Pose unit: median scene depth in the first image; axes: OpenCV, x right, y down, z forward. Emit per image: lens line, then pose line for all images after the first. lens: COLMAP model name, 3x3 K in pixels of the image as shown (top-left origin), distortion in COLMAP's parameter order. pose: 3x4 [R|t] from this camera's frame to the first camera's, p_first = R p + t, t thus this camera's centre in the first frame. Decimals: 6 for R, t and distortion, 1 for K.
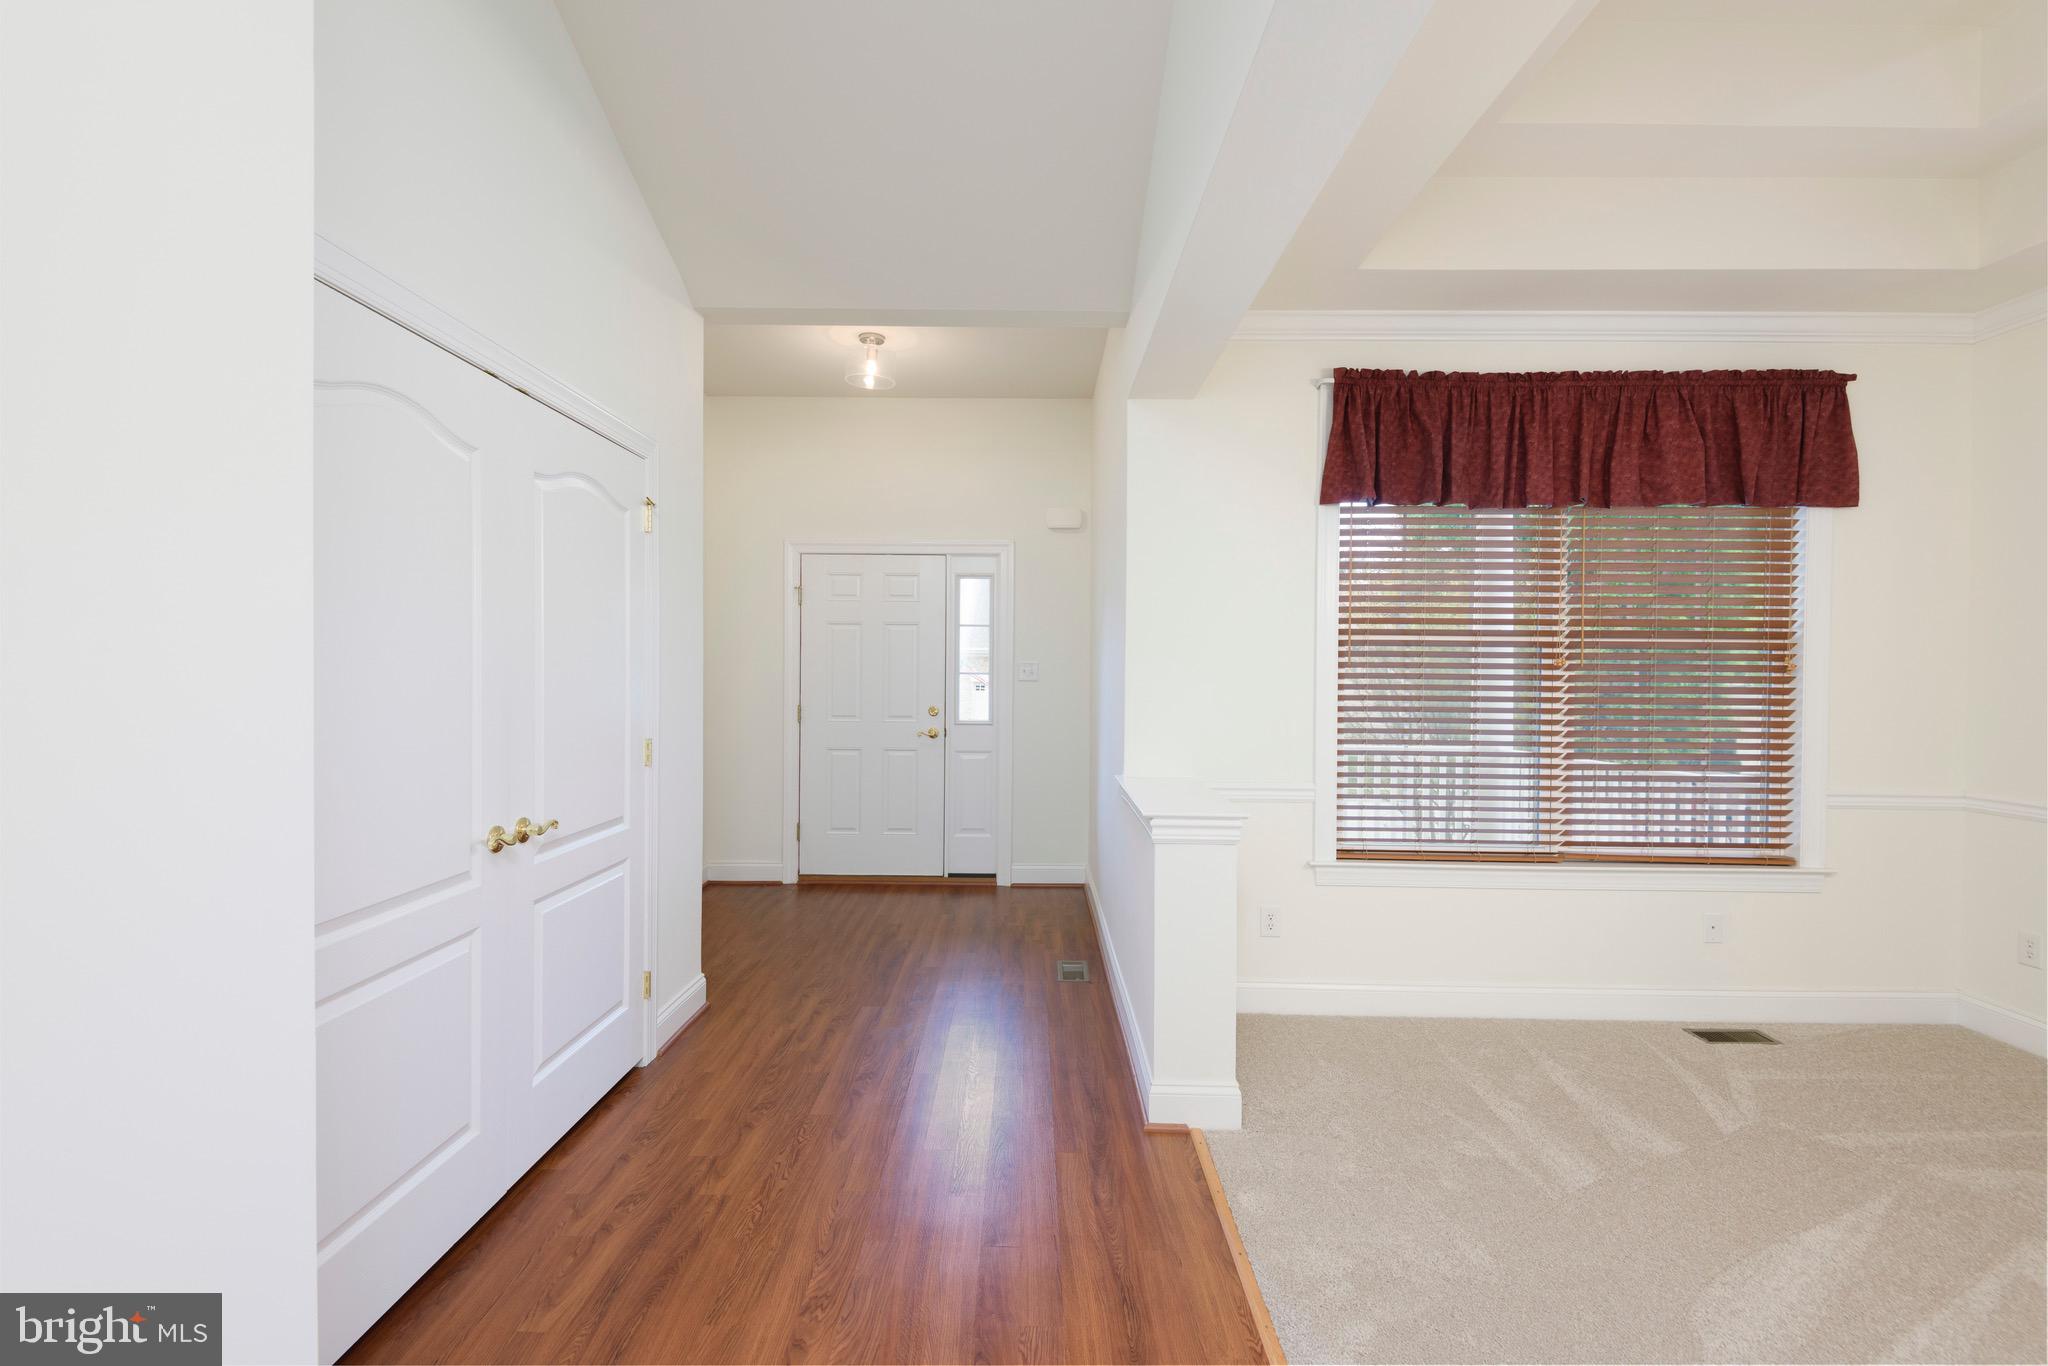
lens RADIAL K [[941.7, 0, 1020.1], [0, 941.7, 680.8], [0, 0, 1]] dist [0.003278, -0.006559]
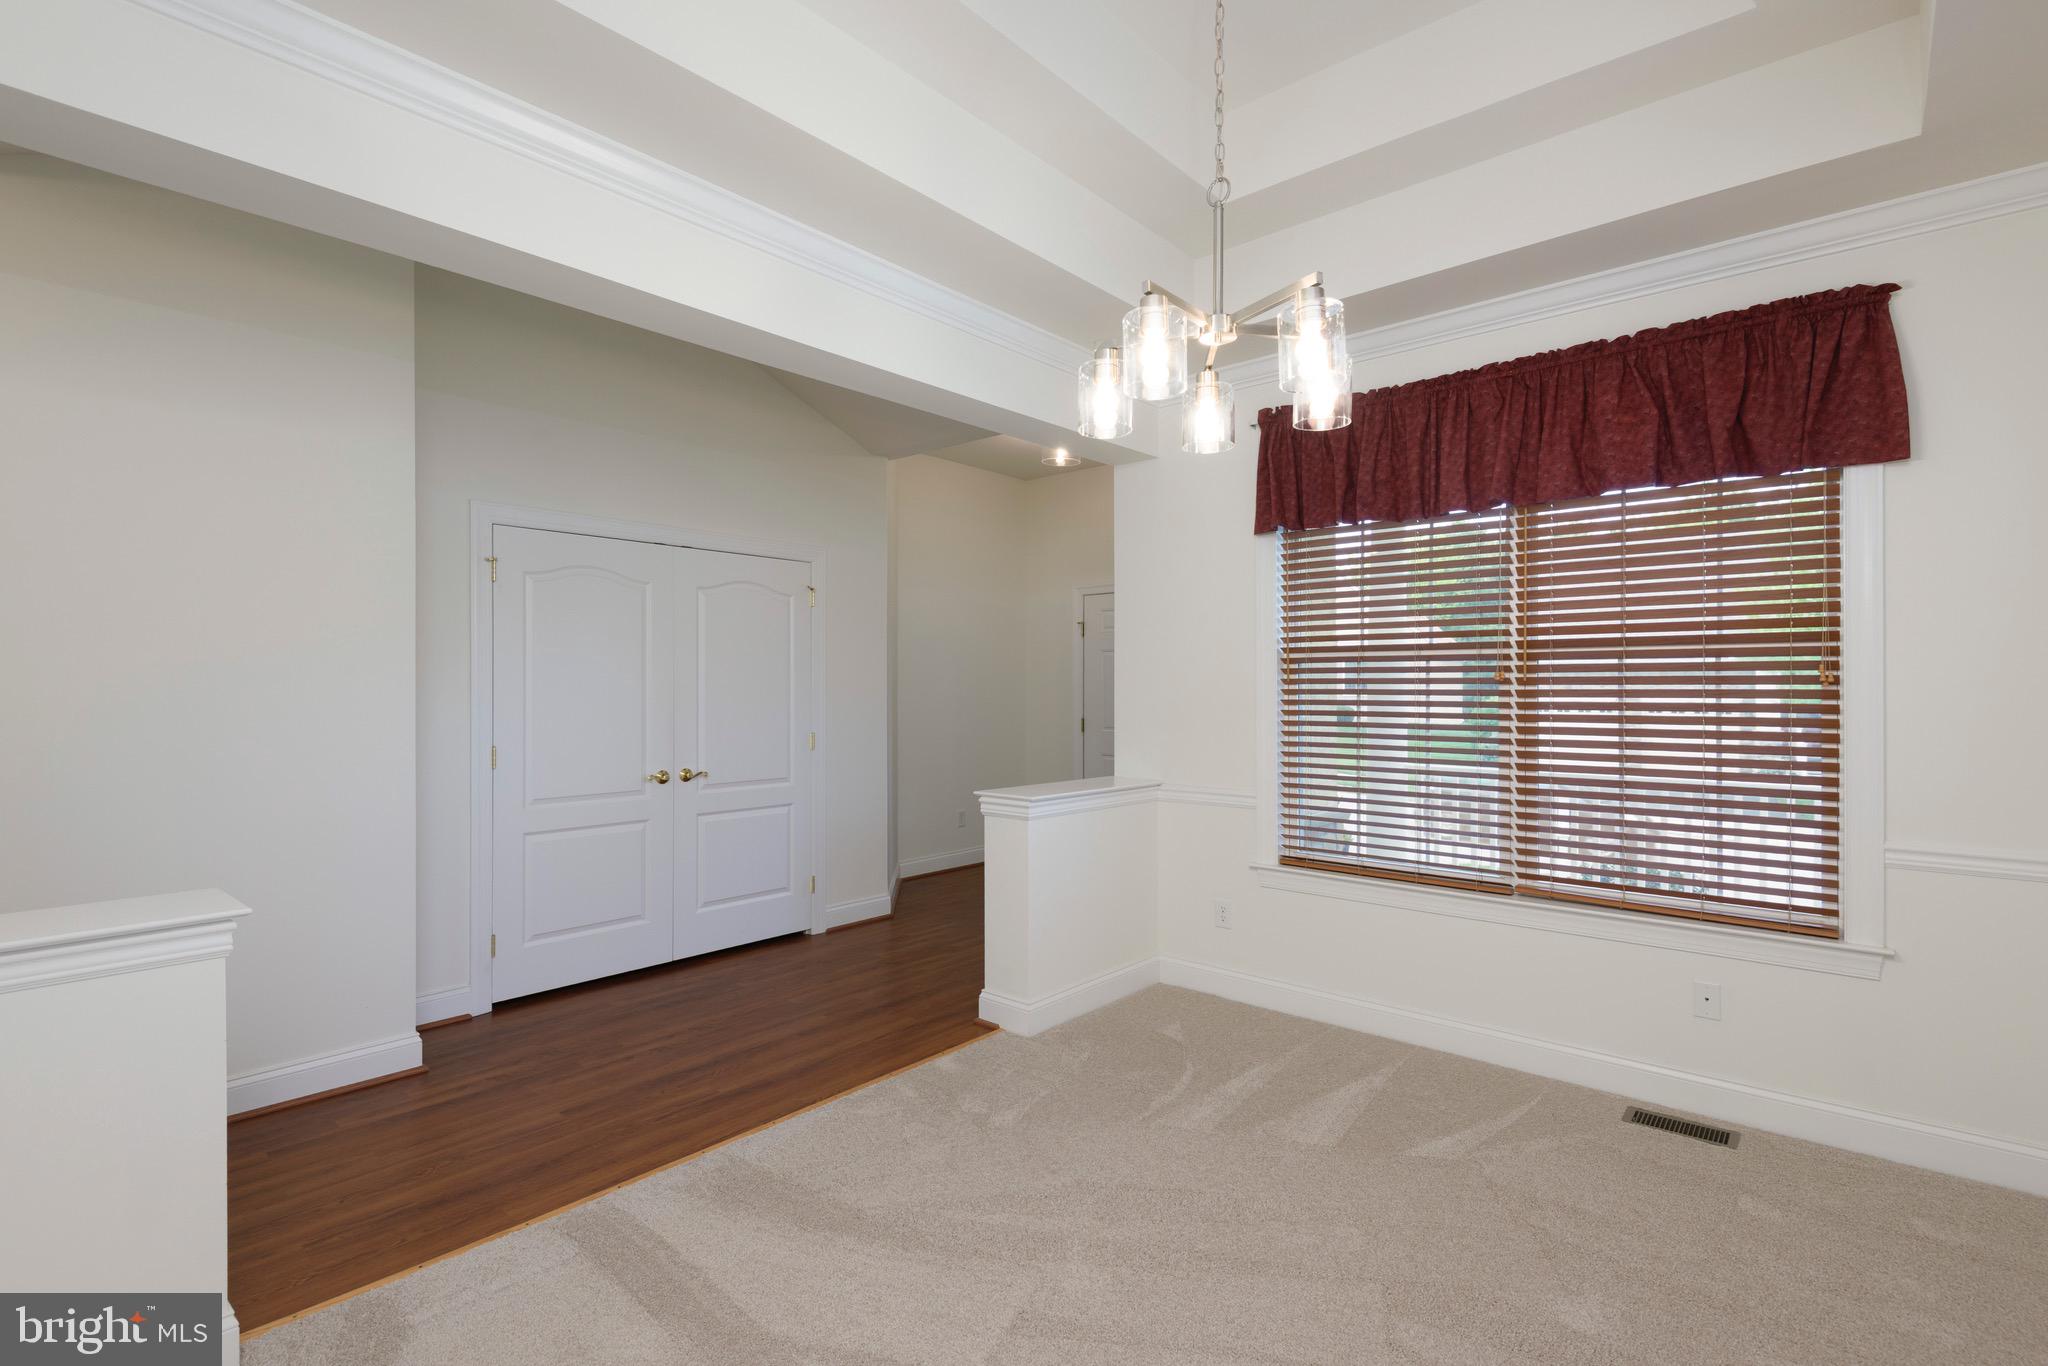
lens RADIAL K [[941.7, 0, 1009.0], [0, 941.7, 689.1], [0, 0, 1]] dist [0.003278, -0.006559]
pose [[0.757199, -0.007534, -0.653140, 0.842890], [-0.002450, 0.999894, -0.014375, 0.007573], [0.653179, 0.012485, 0.757100, -0.013395]]
